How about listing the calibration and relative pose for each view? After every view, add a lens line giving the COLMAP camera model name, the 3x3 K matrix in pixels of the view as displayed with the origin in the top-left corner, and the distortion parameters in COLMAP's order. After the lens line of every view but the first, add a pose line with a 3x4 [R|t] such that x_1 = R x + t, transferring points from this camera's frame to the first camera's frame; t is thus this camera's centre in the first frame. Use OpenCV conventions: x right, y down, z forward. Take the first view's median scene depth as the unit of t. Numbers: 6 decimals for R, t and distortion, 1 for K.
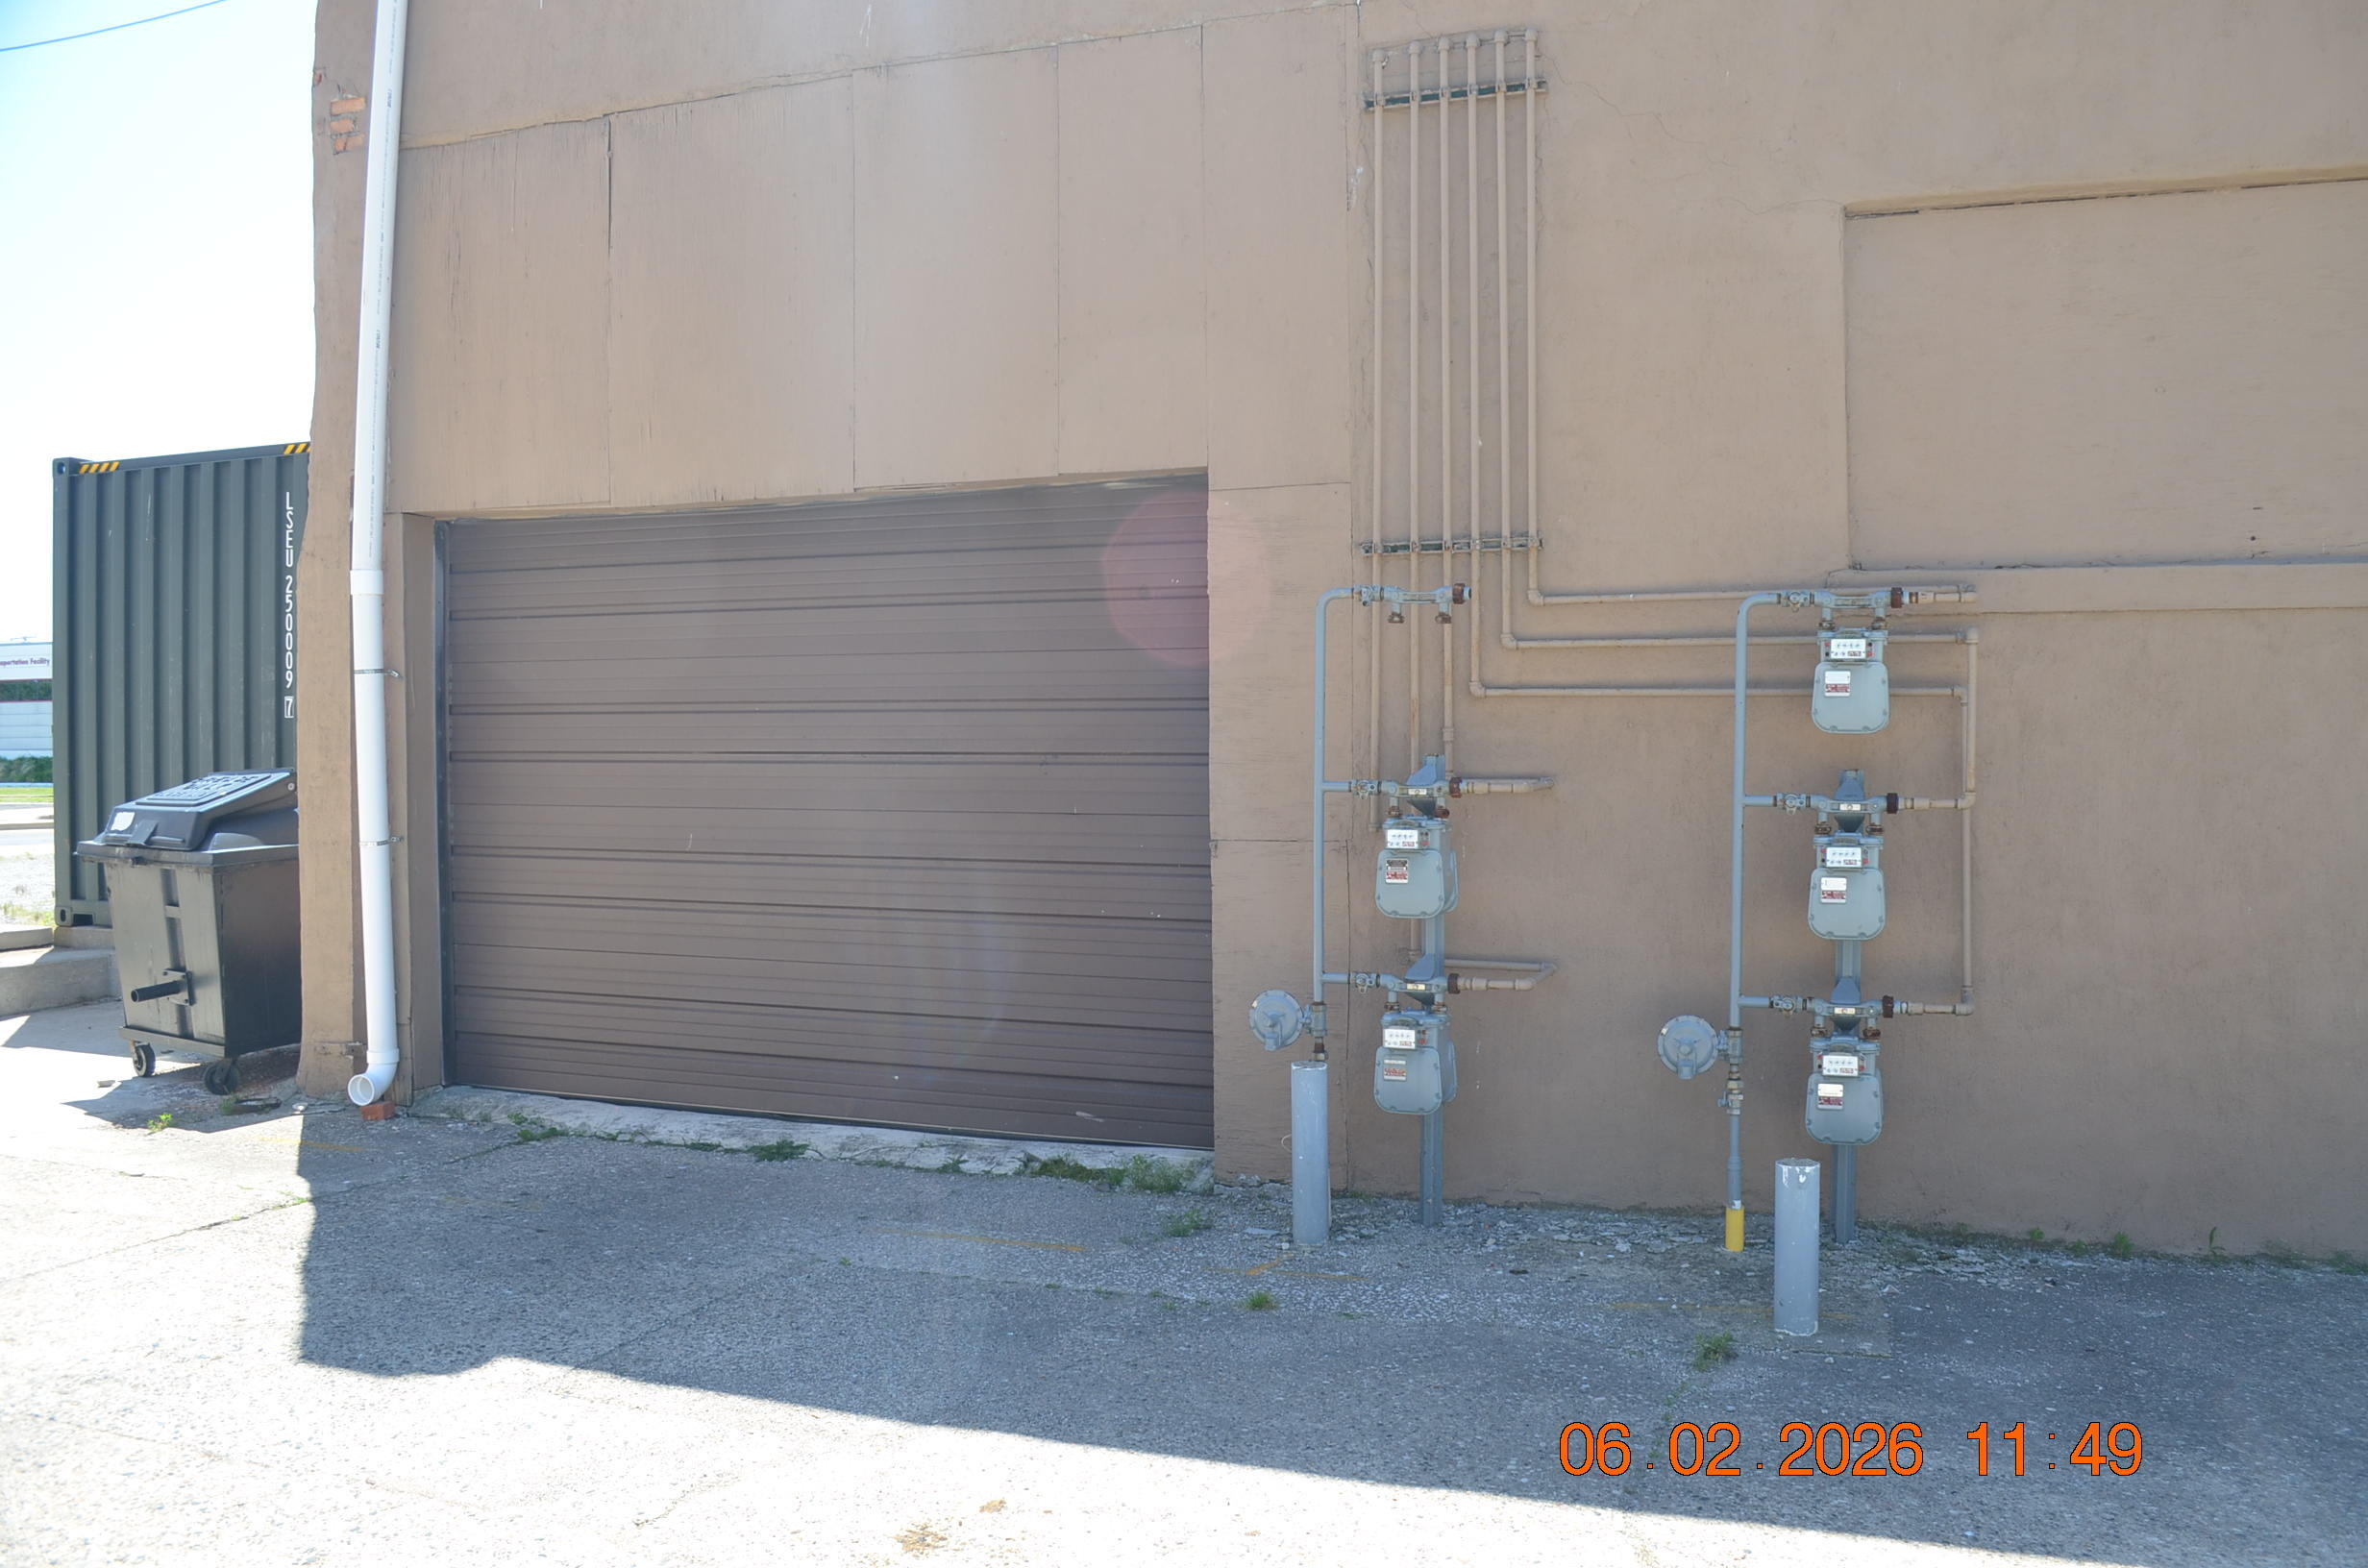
lens RADIAL K [[1855.2, 0, 1190.4], [0, 1855.2, 769.6], [0, 0, 1]] dist [-0.088199, 0.017280]
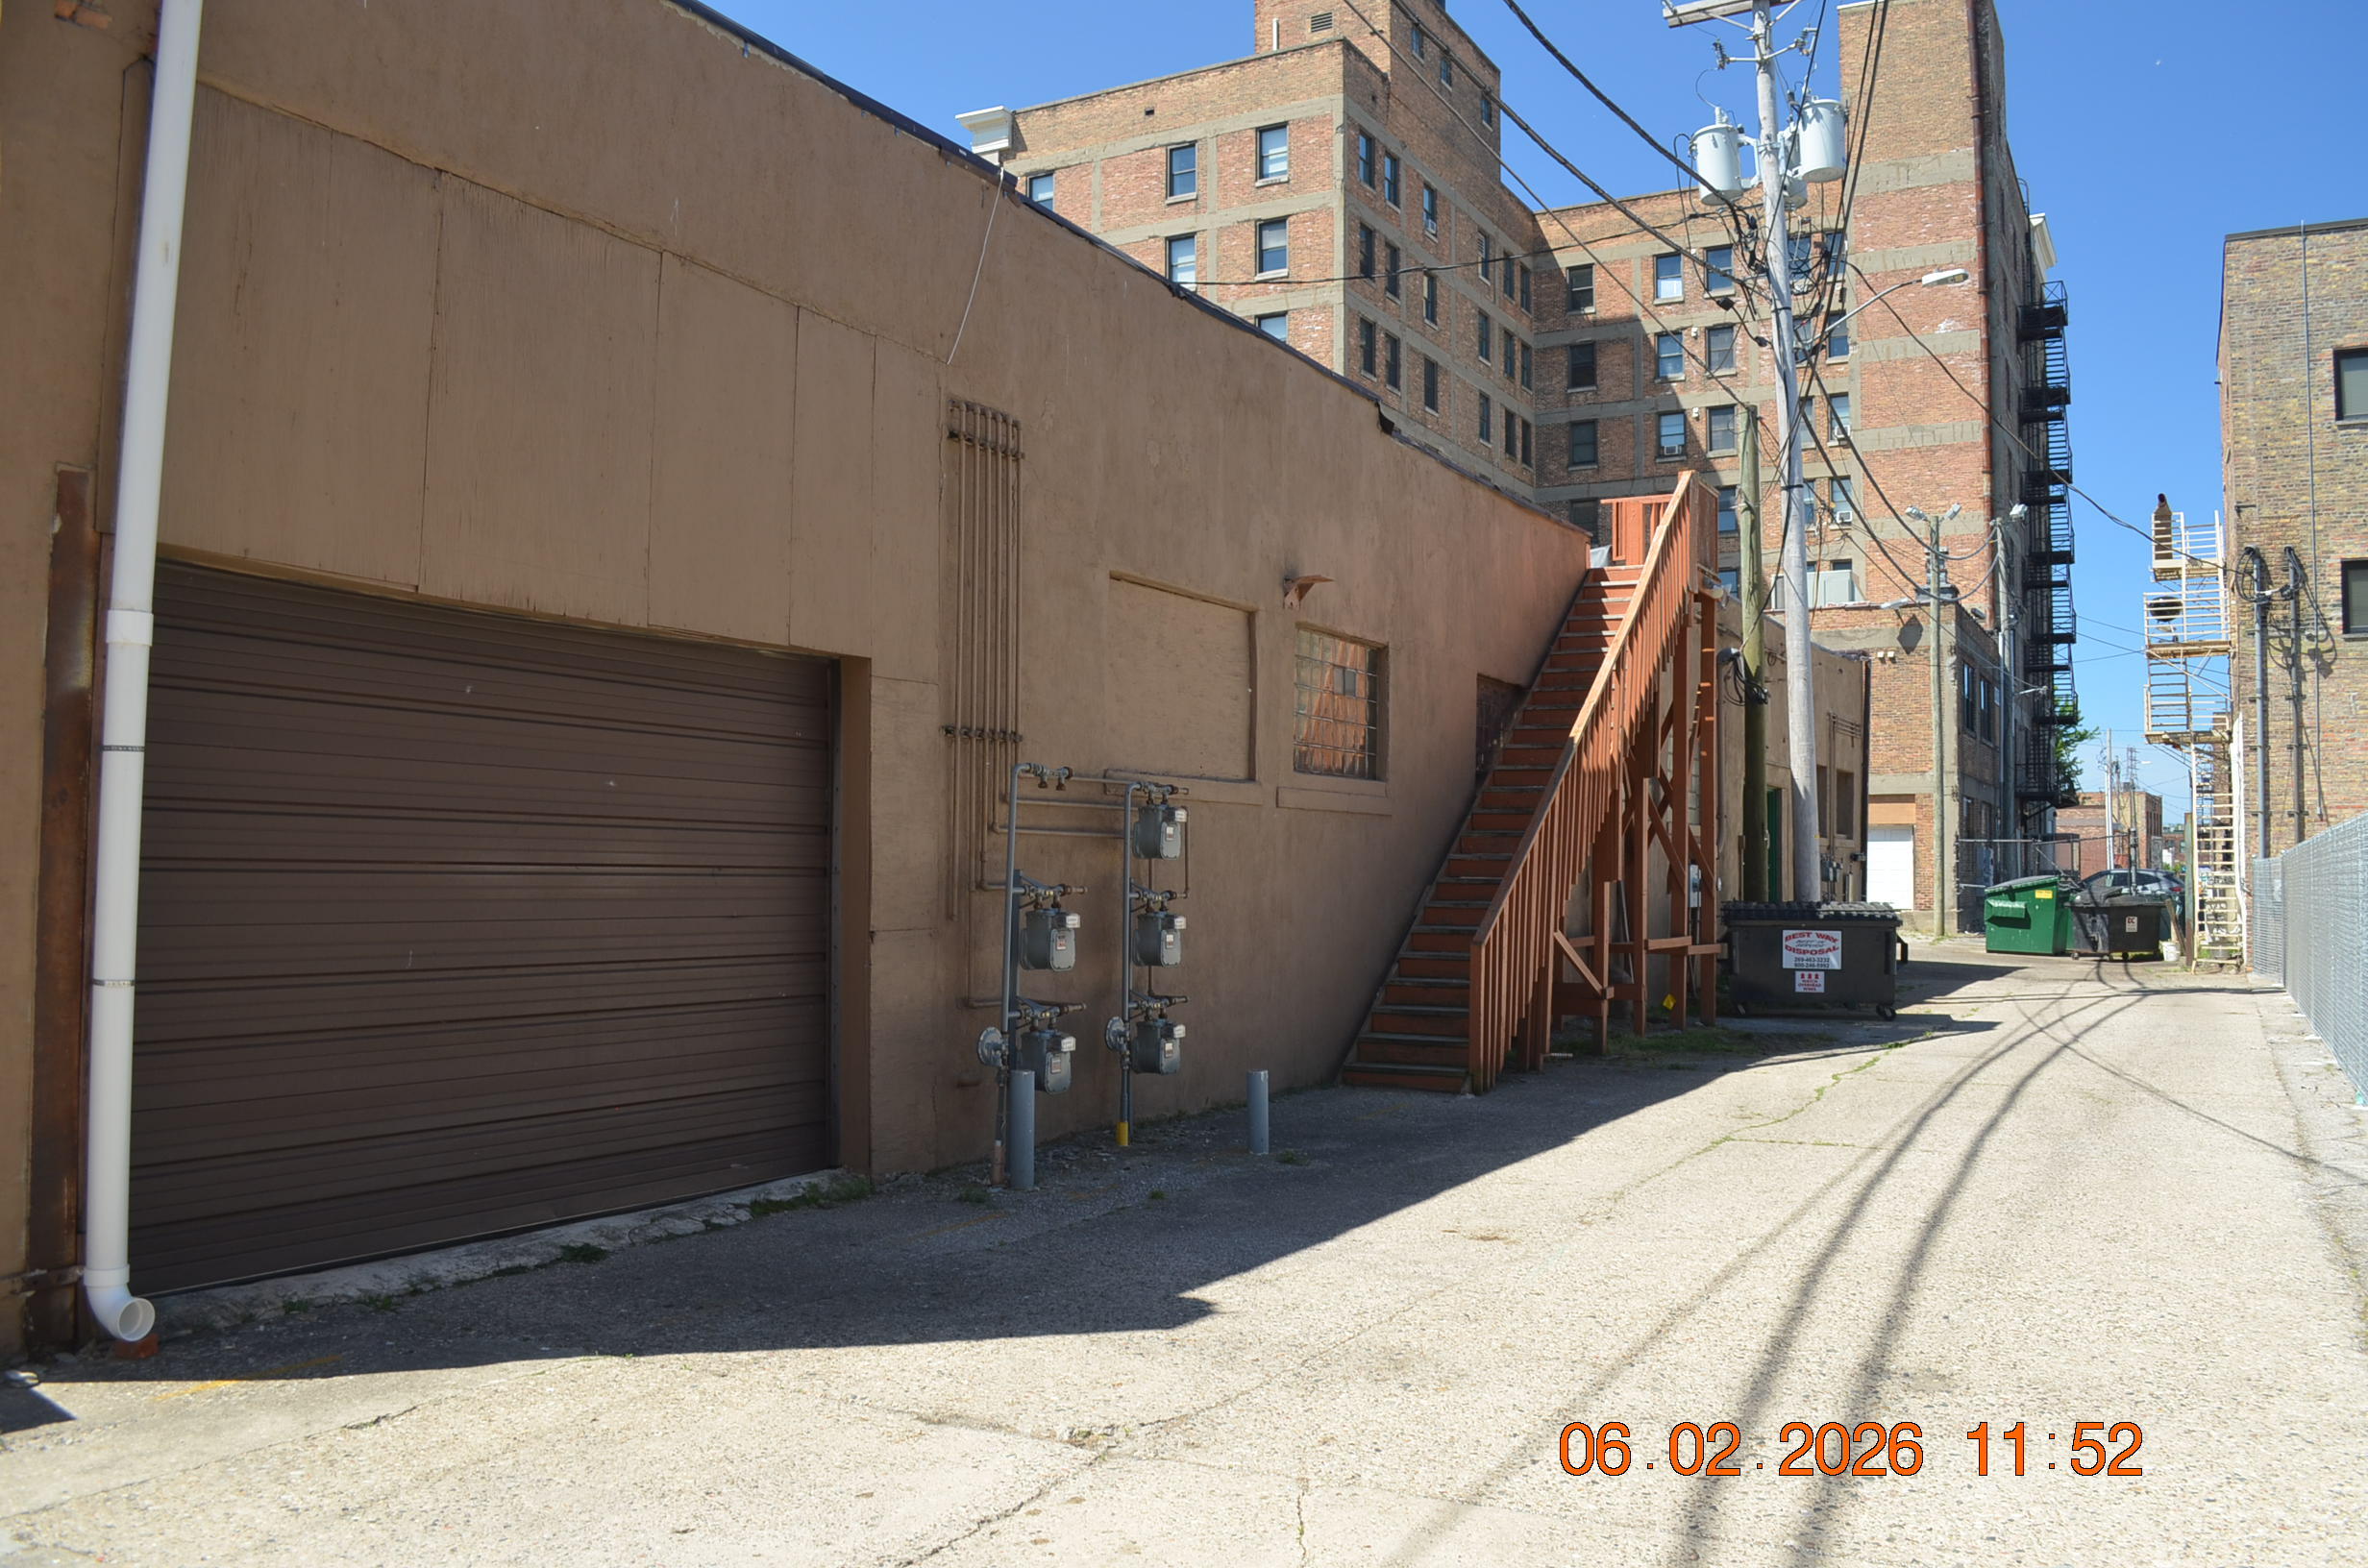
lens RADIAL K [[1855.2, 0, 1199.3], [0, 1855.2, 788.8], [0, 0, 1]] dist [-0.088199, 0.017280]
pose [[0.171027, 0.047416, 0.984125, -1.274566], [0.008804, 0.998728, -0.049650, 0.002991], [-0.985227, 0.017156, 0.170392, 0.523500]]
